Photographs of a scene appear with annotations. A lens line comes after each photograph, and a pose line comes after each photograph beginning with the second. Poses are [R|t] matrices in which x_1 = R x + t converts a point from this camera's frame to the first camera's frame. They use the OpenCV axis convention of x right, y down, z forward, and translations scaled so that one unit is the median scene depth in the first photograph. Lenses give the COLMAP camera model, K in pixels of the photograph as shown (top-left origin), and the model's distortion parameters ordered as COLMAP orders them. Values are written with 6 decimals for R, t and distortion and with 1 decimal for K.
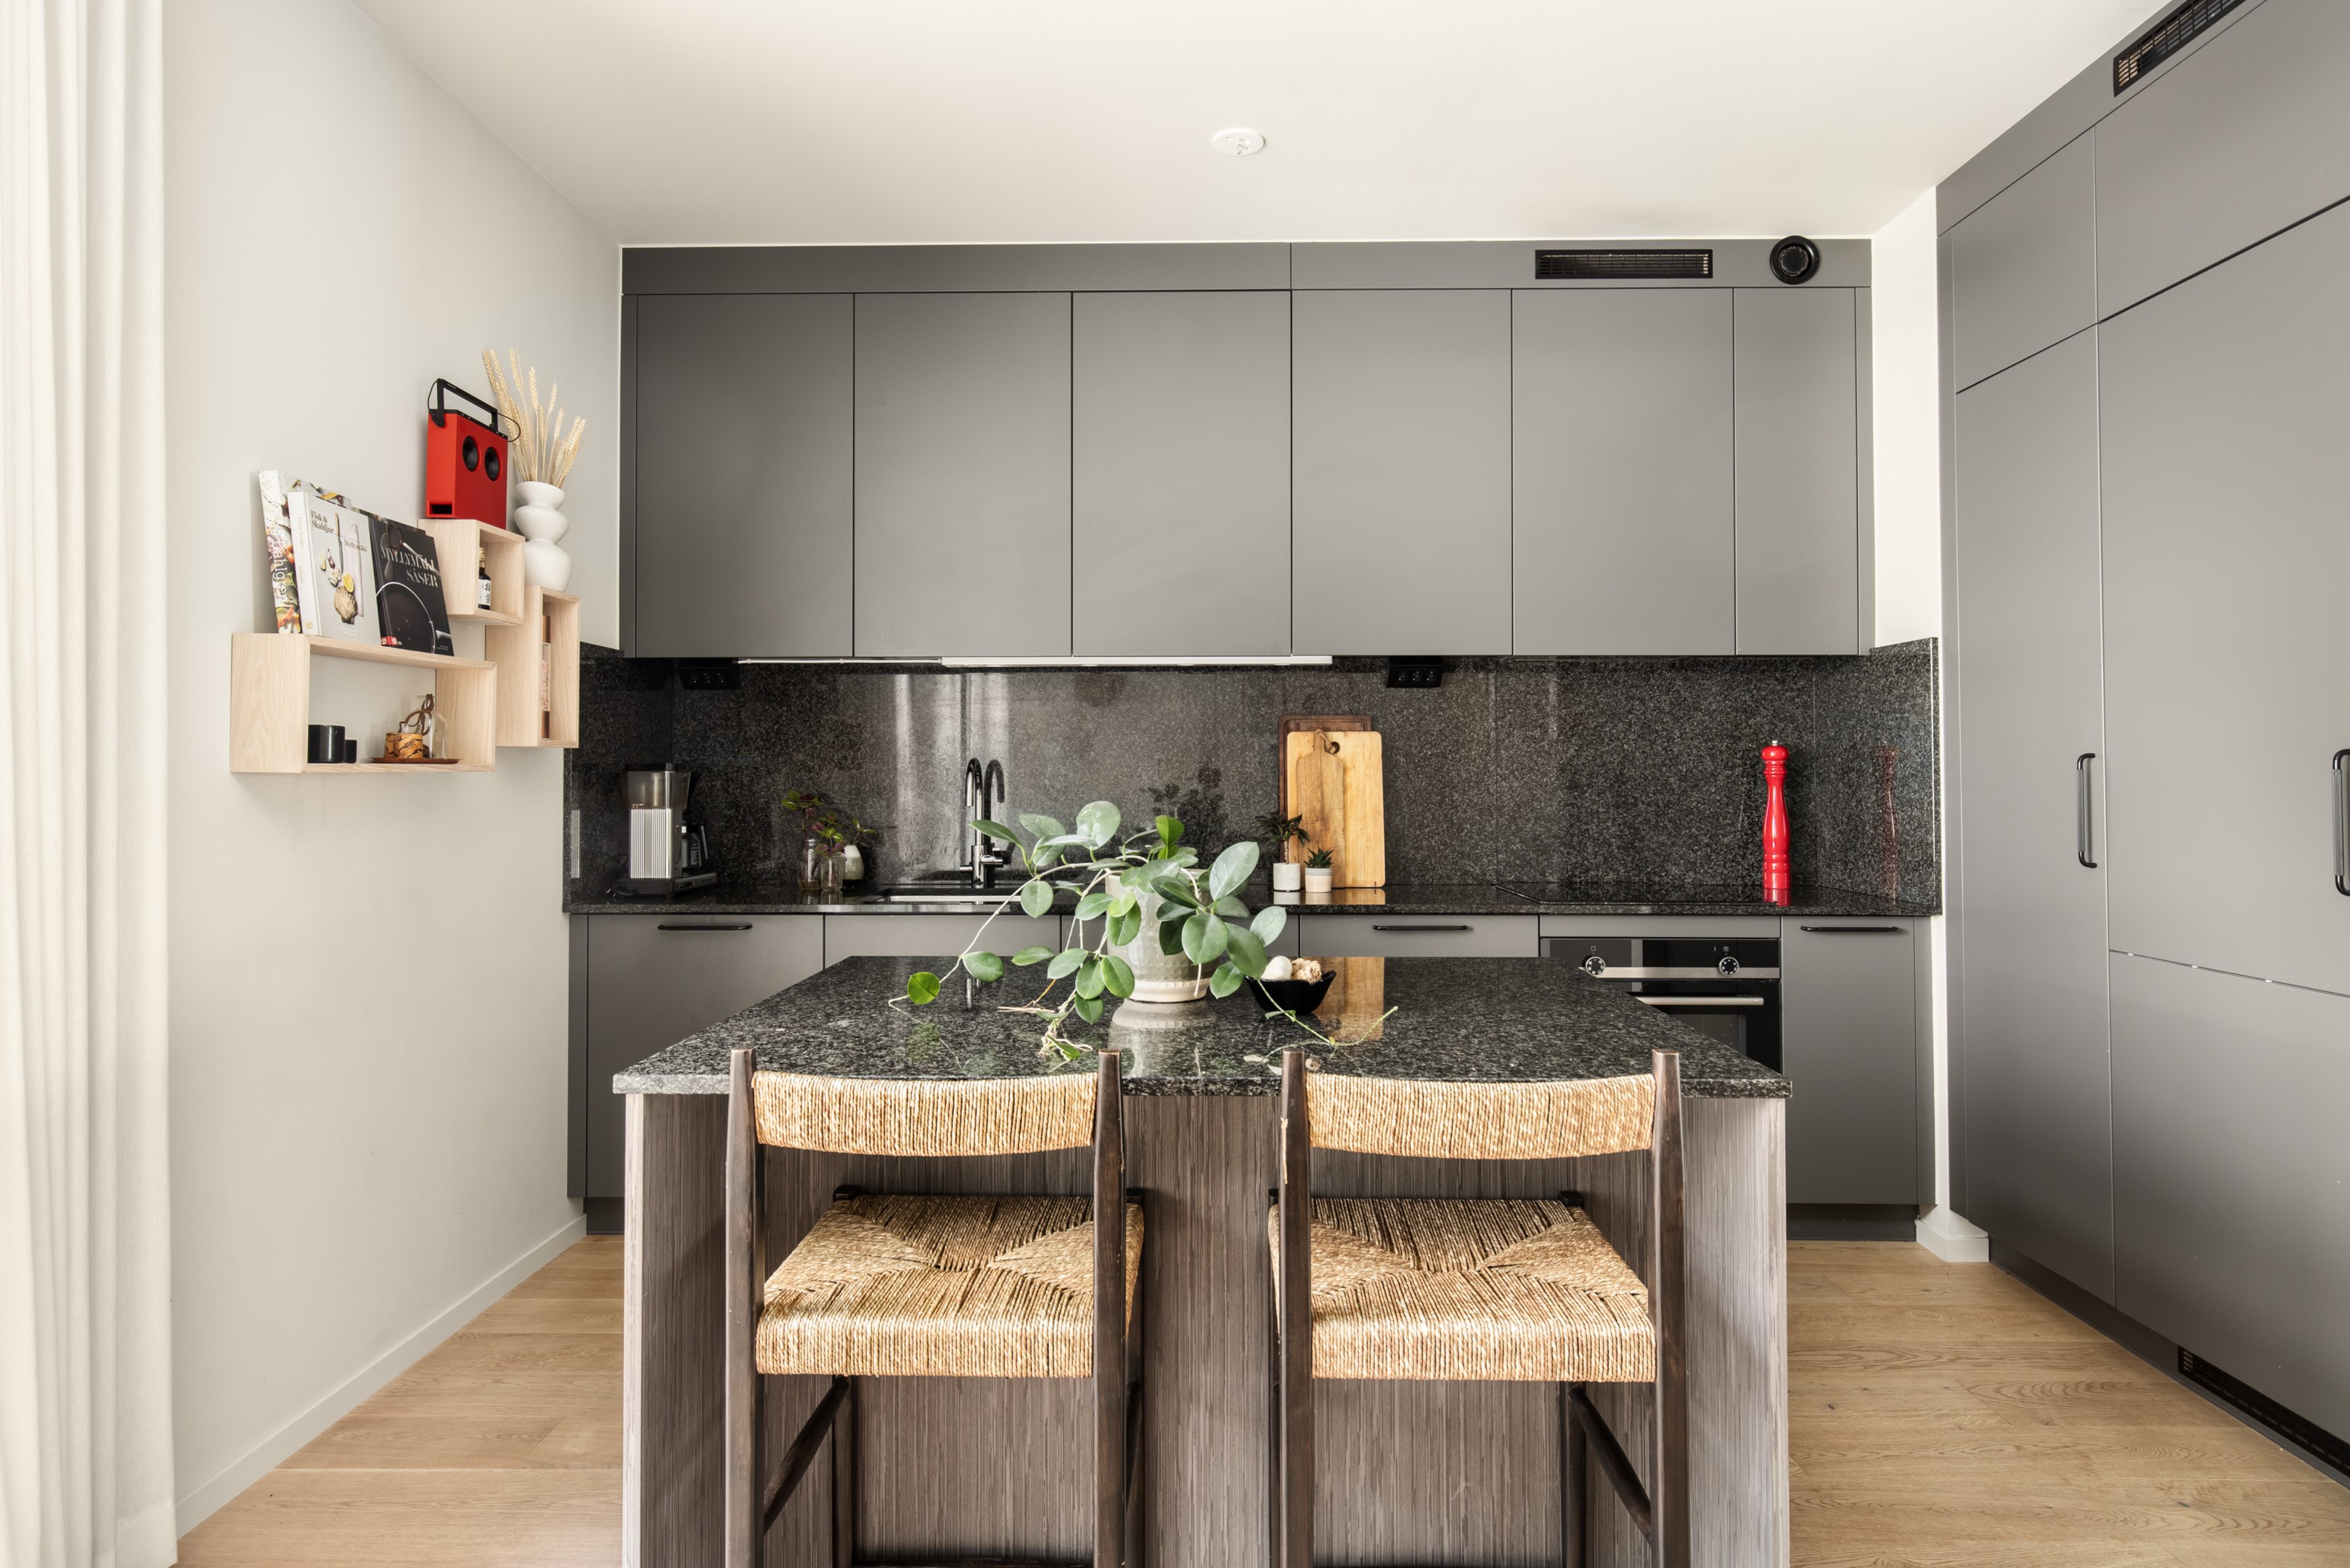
lens RADIAL K [[1291.5, 0, 1177.2], [0, 1291.5, 772.6], [0, 0, 1]] dist [-0.001226, 0.000029]
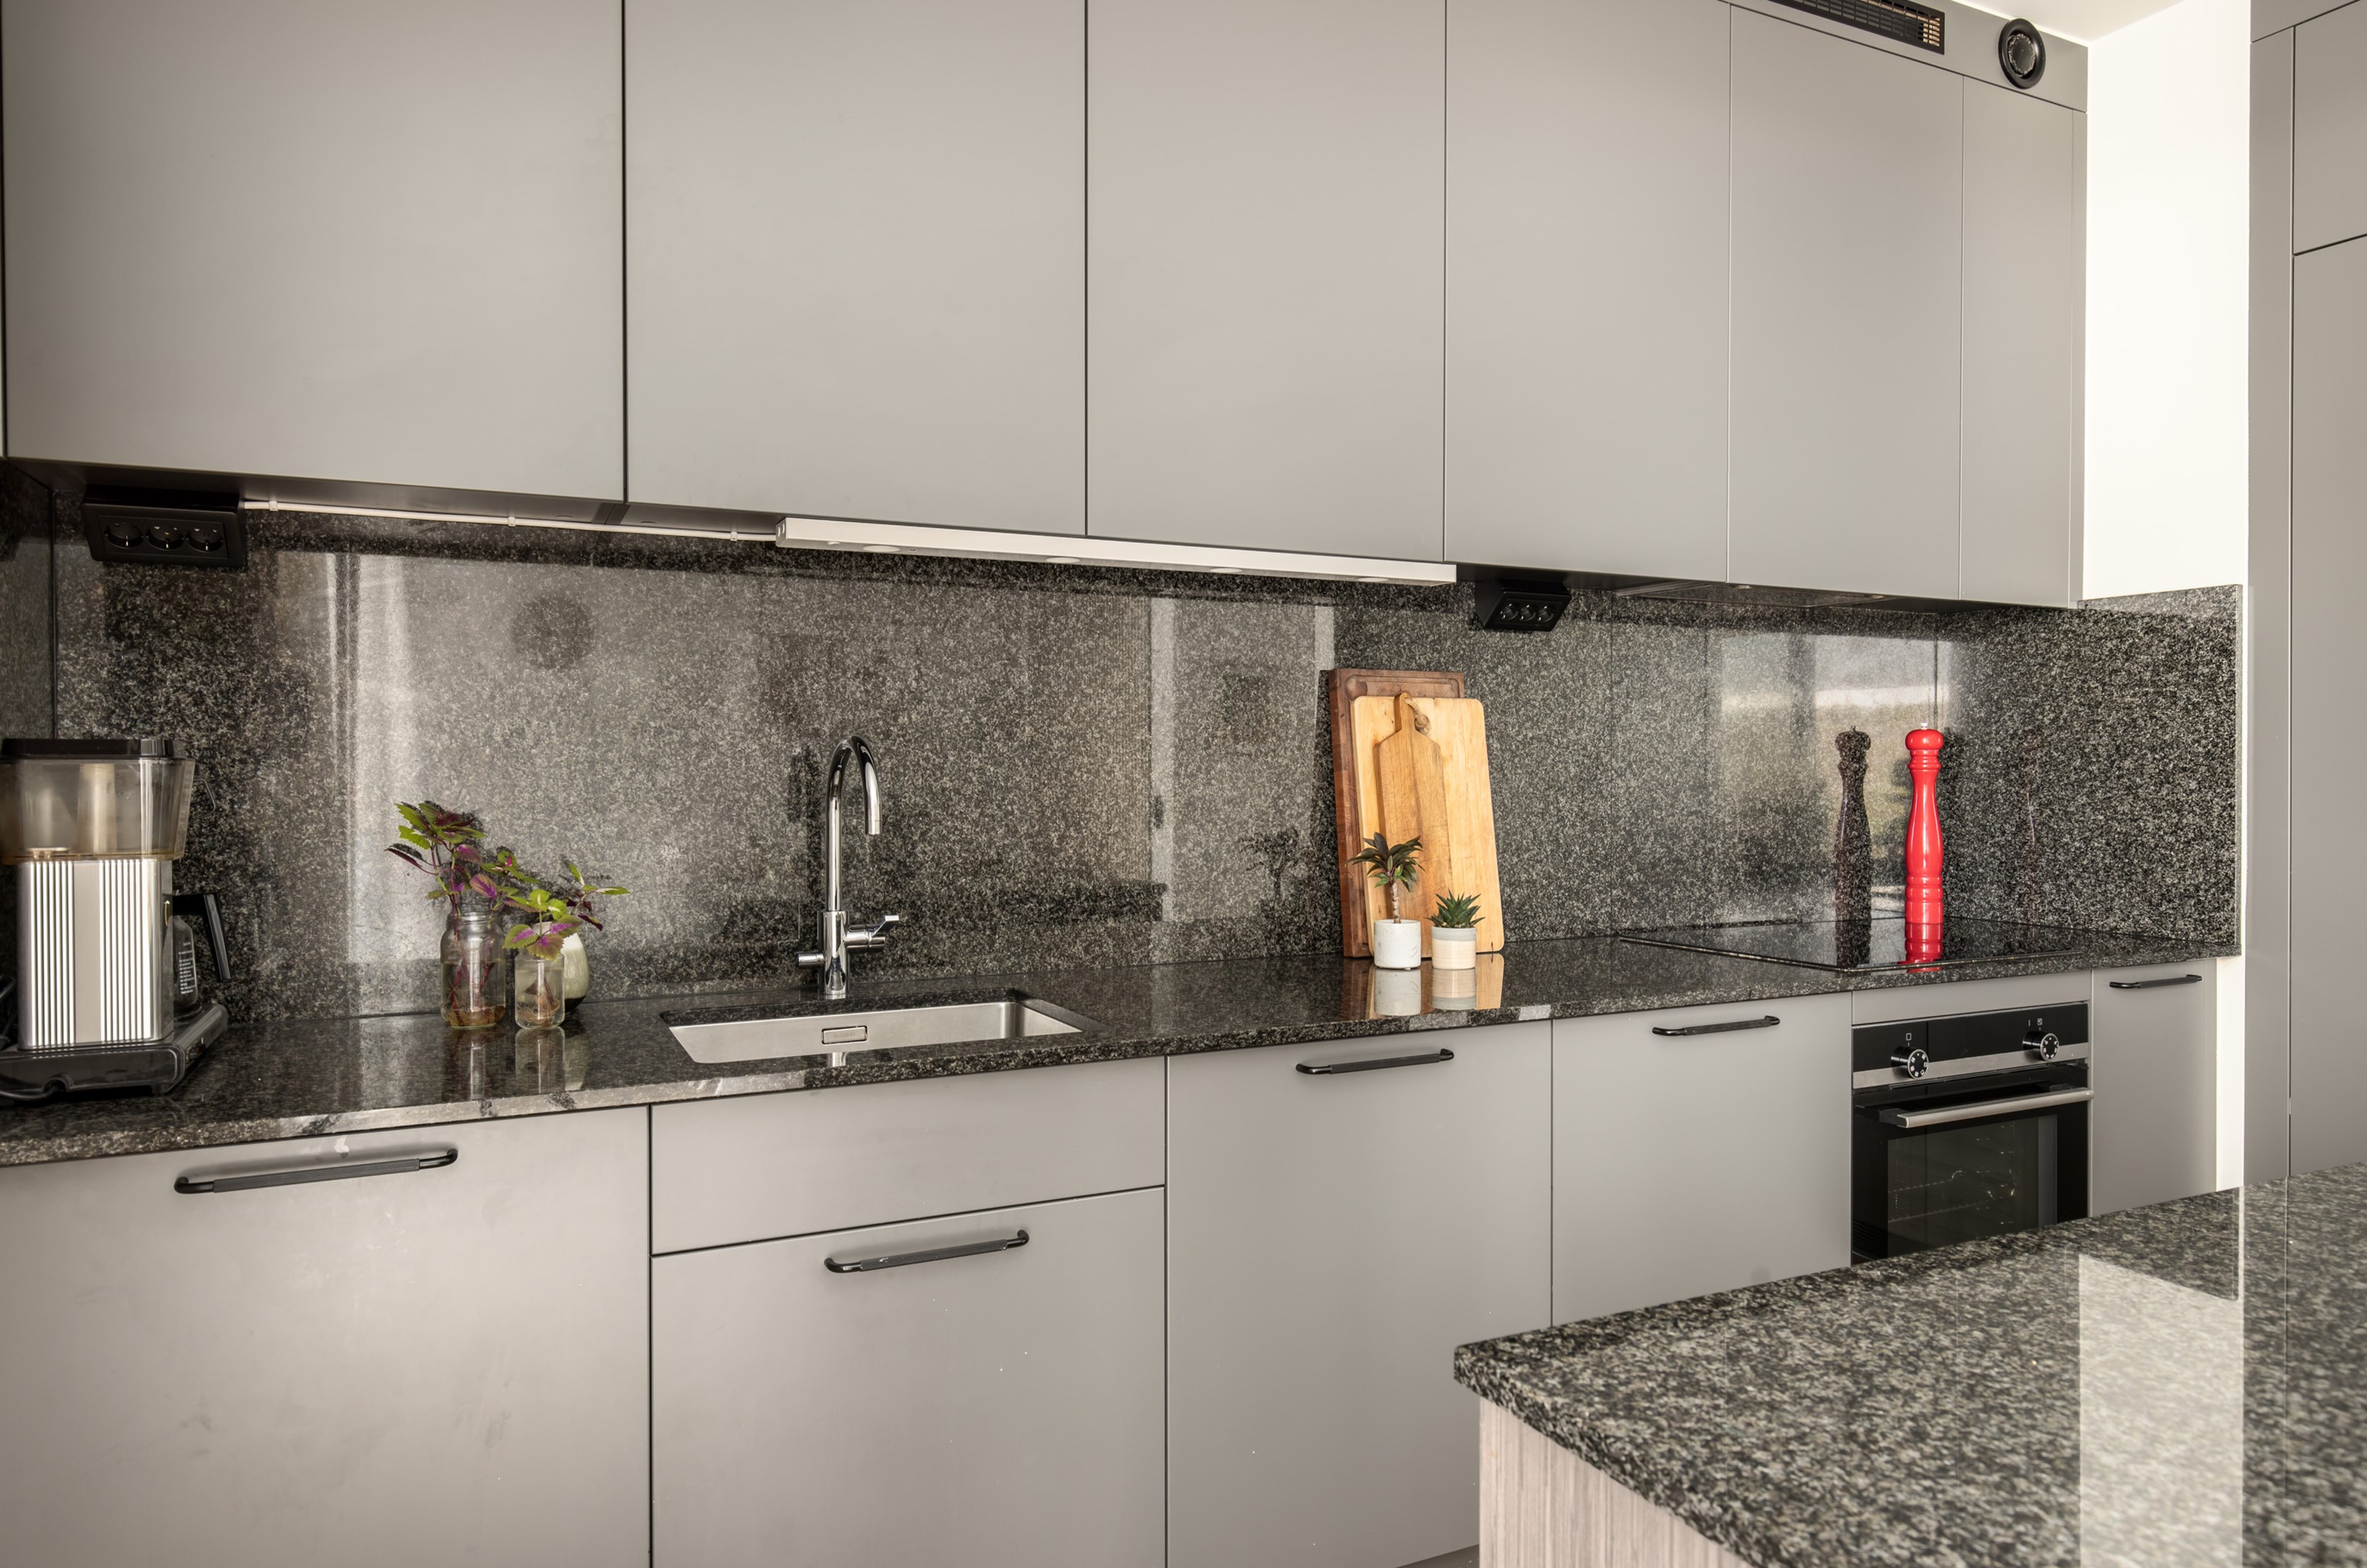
lens RADIAL K [[1468.4, 0, 1183.5], [0, 1468.4, 787.9], [0, 0, 1]] dist [0.003878, 0.001318]
pose [[0.896538, -0.006137, 0.442925, -0.286842], [0.000008, 0.999904, 0.013839, 0.000989], [-0.442968, -0.012403, 0.896452, 0.436566]]
